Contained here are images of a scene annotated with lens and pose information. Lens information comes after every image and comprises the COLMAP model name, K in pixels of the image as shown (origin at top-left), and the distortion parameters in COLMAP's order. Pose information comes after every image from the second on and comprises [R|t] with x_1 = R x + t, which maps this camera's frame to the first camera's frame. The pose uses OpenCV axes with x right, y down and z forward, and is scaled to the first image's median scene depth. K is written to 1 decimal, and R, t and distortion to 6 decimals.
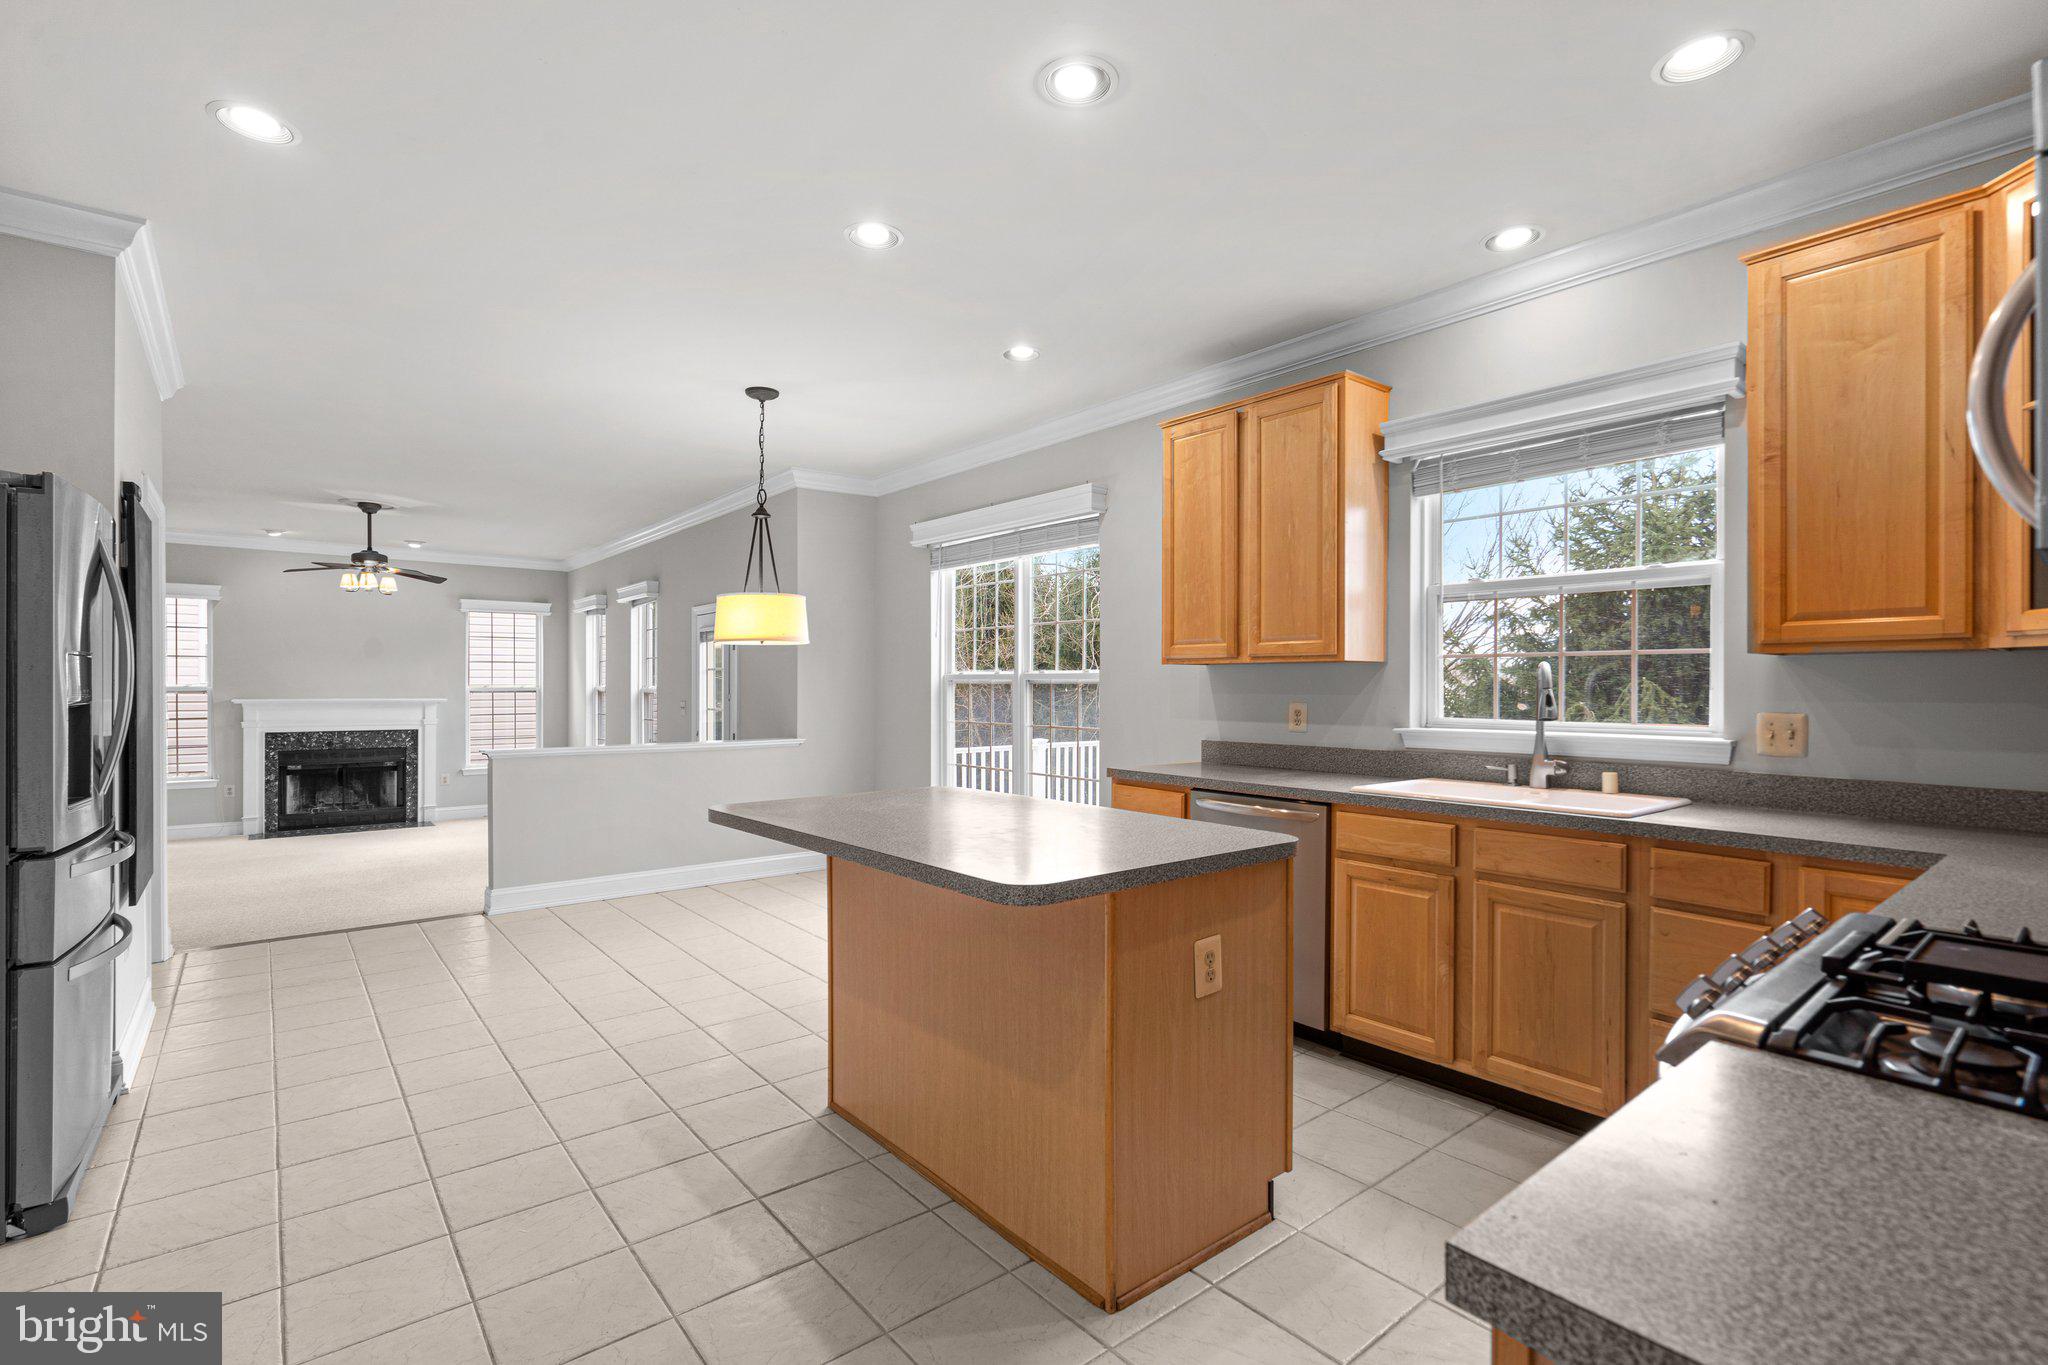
lens RADIAL K [[942.8, 0, 1014.0], [0, 942.8, 686.7], [0, 0, 1]] dist [-0.007408, 0.003855]
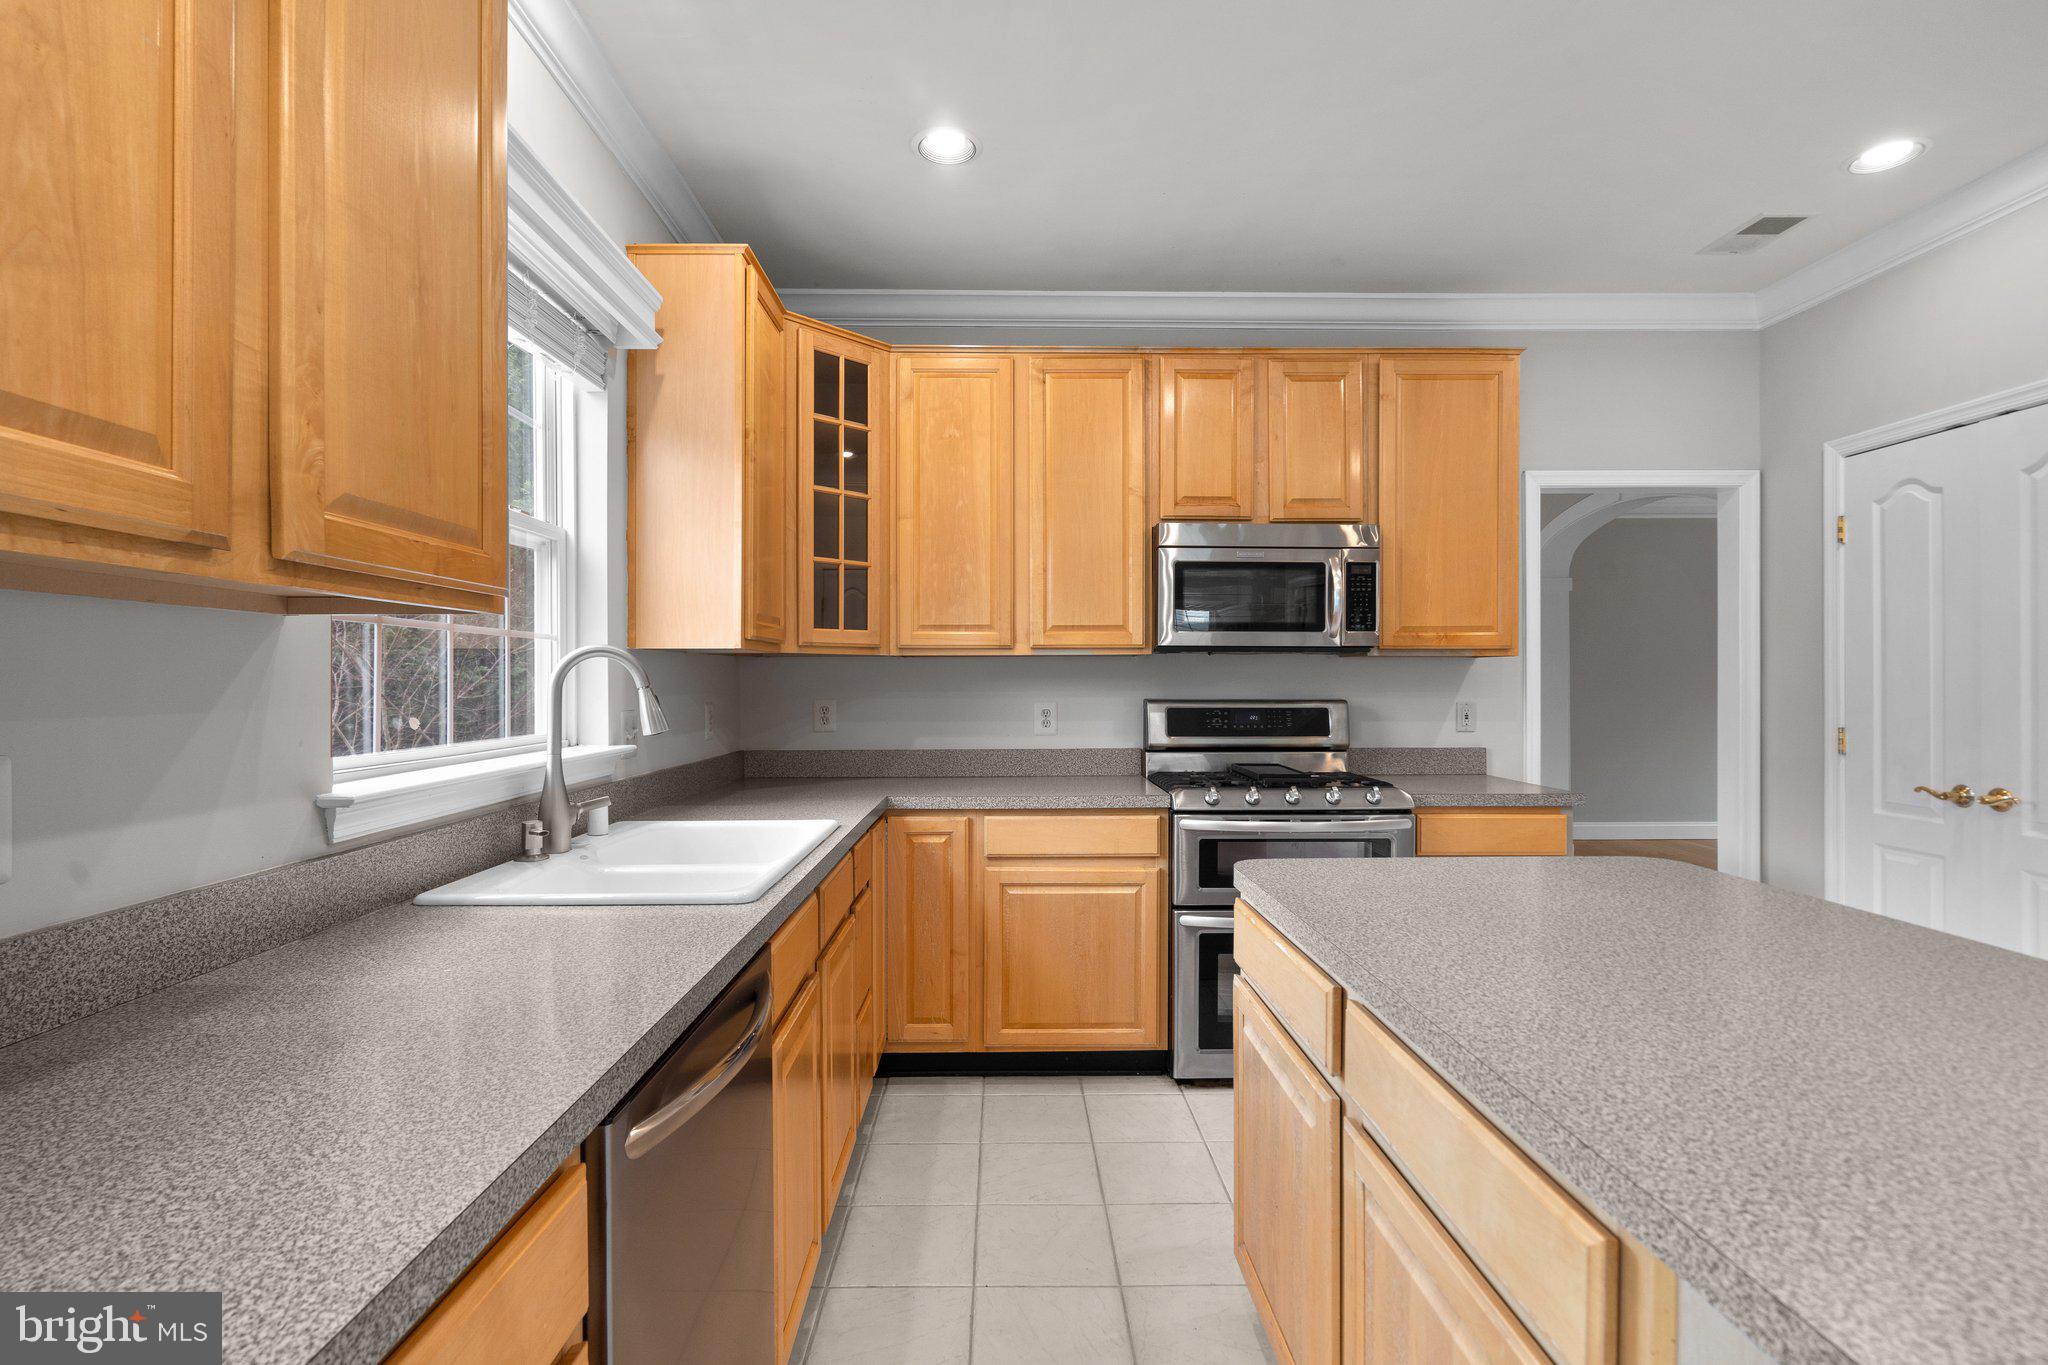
lens RADIAL K [[942.8, 0, 1011.9], [0, 942.8, 681.9], [0, 0, 1]] dist [-0.007408, 0.003855]
pose [[-0.786850, -0.001262, 0.617144, -0.020411], [0.001836, 0.999989, 0.004386, -0.001533], [-0.617142, 0.004584, -0.786838, 0.643430]]
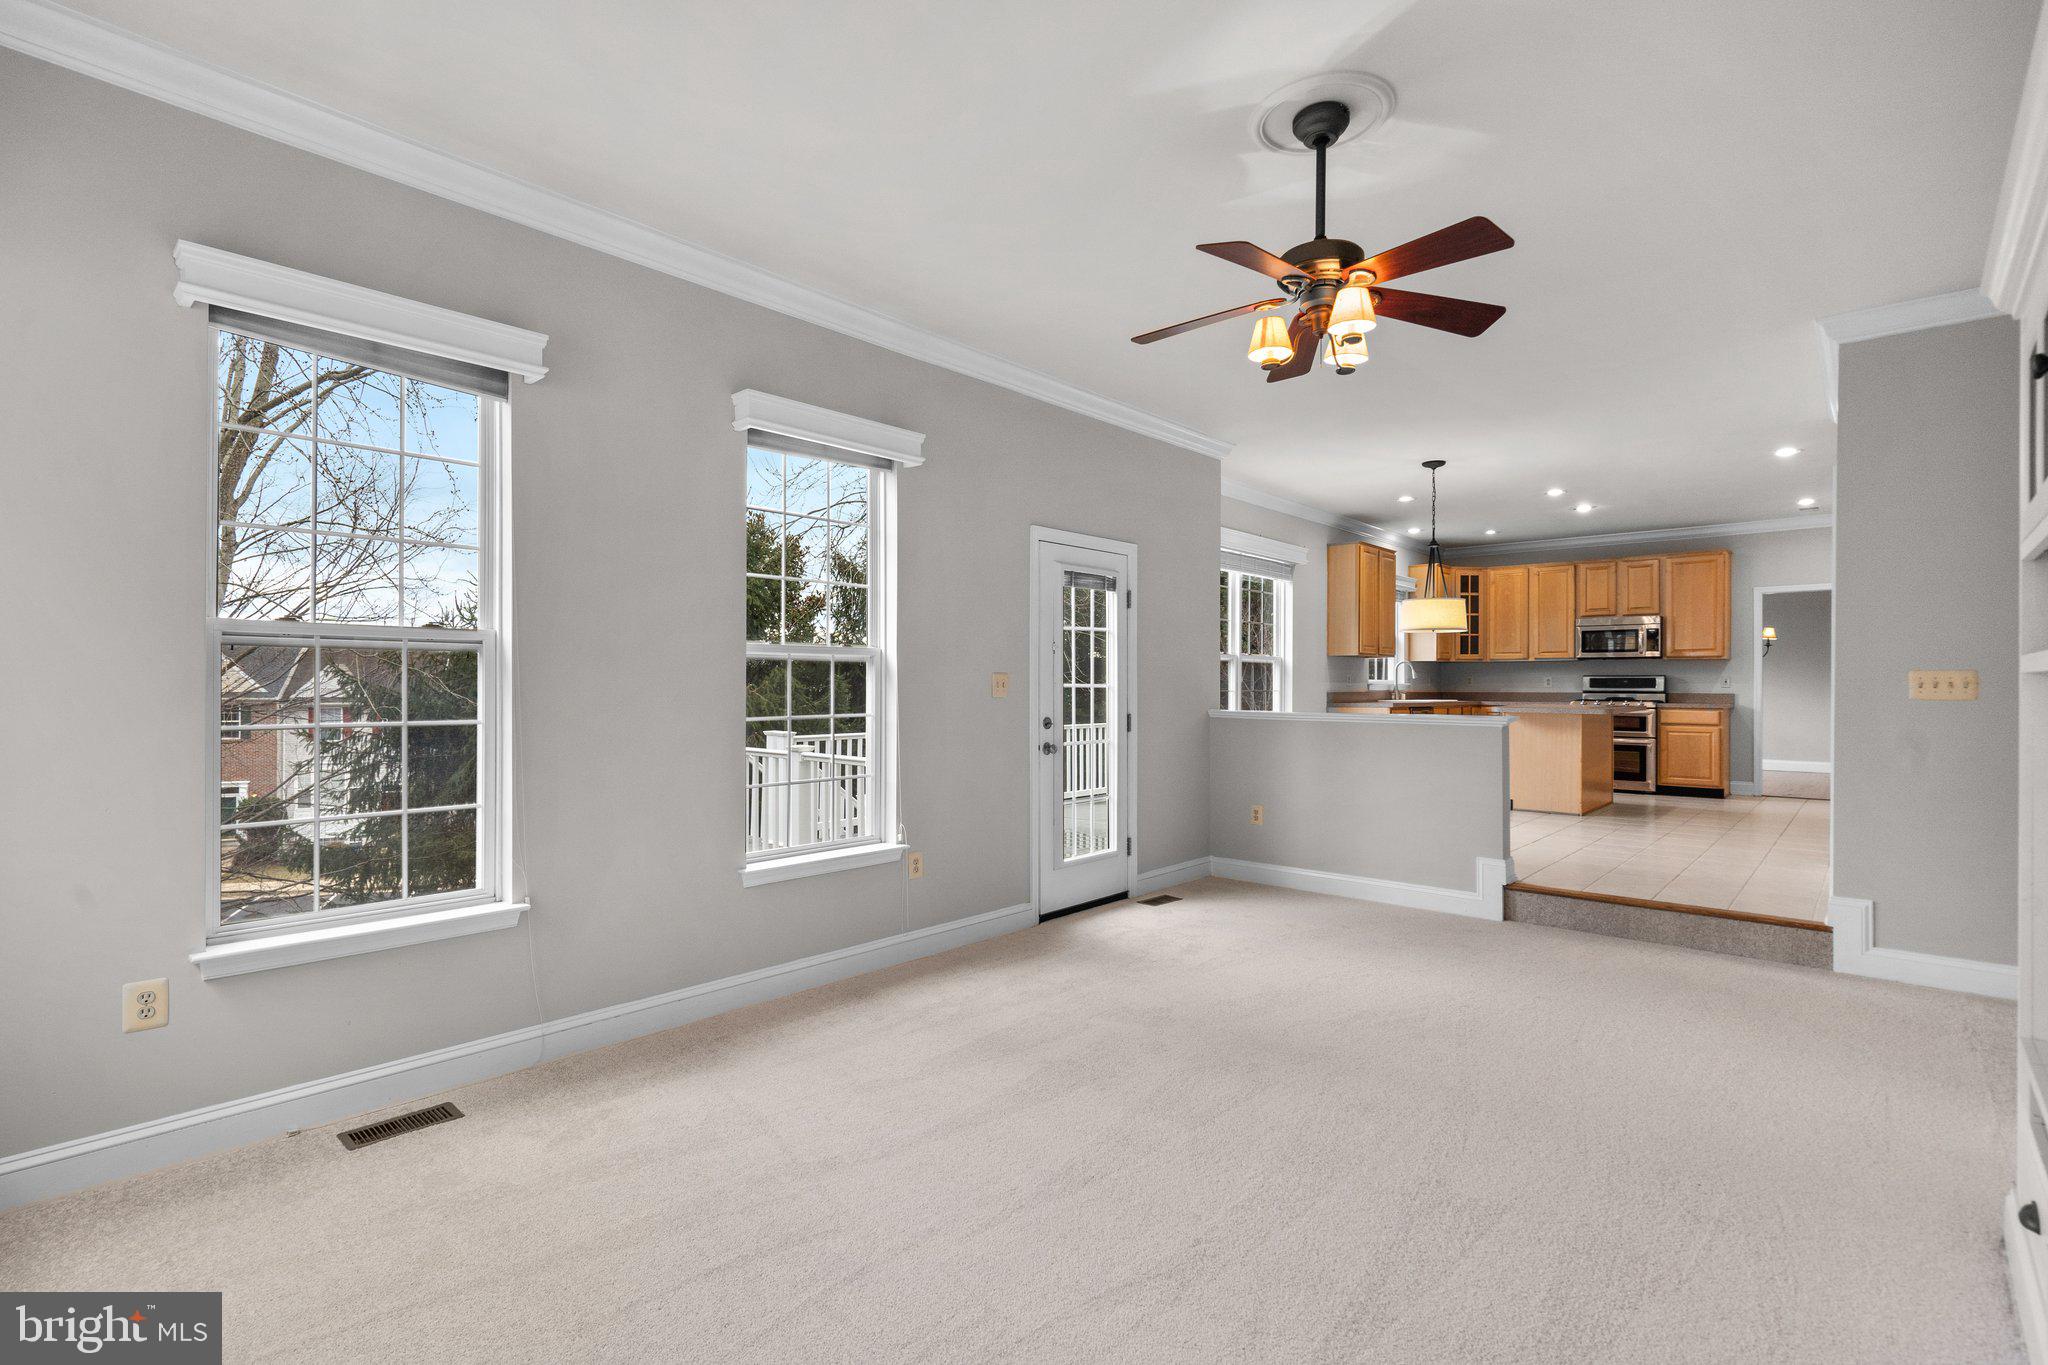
lens RADIAL K [[942.8, 0, 1020.7], [0, 942.8, 686.1], [0, 0, 1]] dist [-0.007408, 0.003855]
pose [[-0.151890, -0.001550, 0.988396, -1.195910], [-0.000904, 0.999999, 0.001429, 0.028381], [-0.988397, -0.000676, -0.151891, 1.364969]]
